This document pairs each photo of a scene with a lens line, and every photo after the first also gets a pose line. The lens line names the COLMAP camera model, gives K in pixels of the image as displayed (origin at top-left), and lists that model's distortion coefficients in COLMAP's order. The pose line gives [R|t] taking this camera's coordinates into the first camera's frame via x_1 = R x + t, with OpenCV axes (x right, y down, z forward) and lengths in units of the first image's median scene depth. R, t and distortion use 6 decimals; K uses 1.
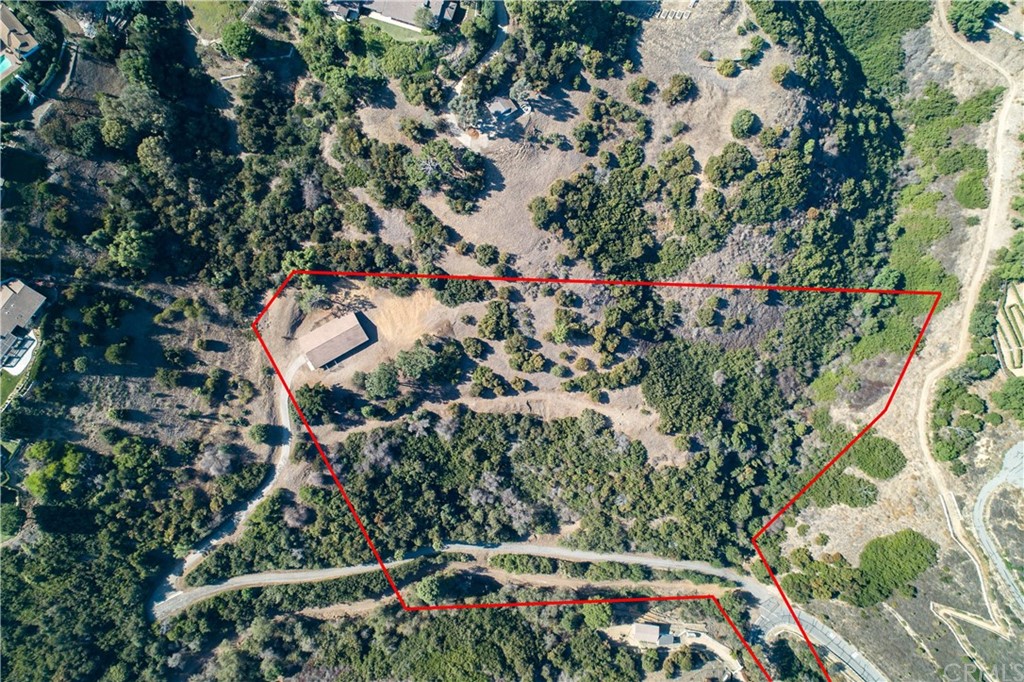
lens RADIAL K [[684.3, 0, 510.9], [0, 684.3, 338.6], [0, 0, 1]] dist [-0.008582, 0.005922]
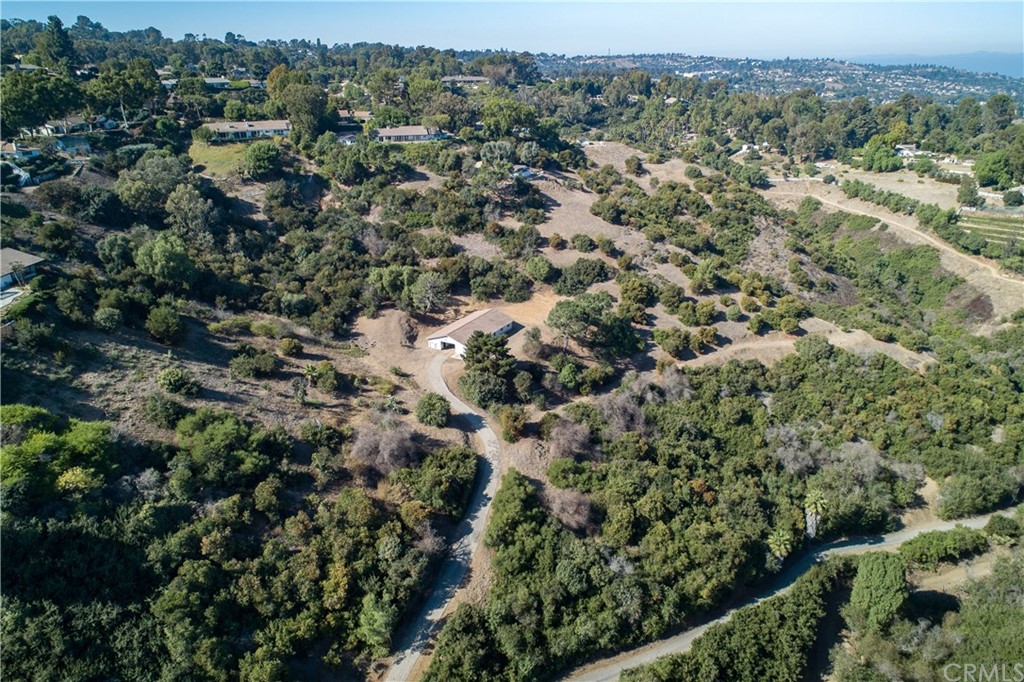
lens RADIAL K [[684.3, 0, 510.9], [0, 684.3, 338.6], [0, 0, 1]] dist [-0.008582, 0.005922]
pose [[0.865735, -0.222924, 0.448115, -0.539520], [0.499487, 0.441808, -0.745197, 0.544865], [-0.031859, 0.868971, 0.493836, 0.665199]]
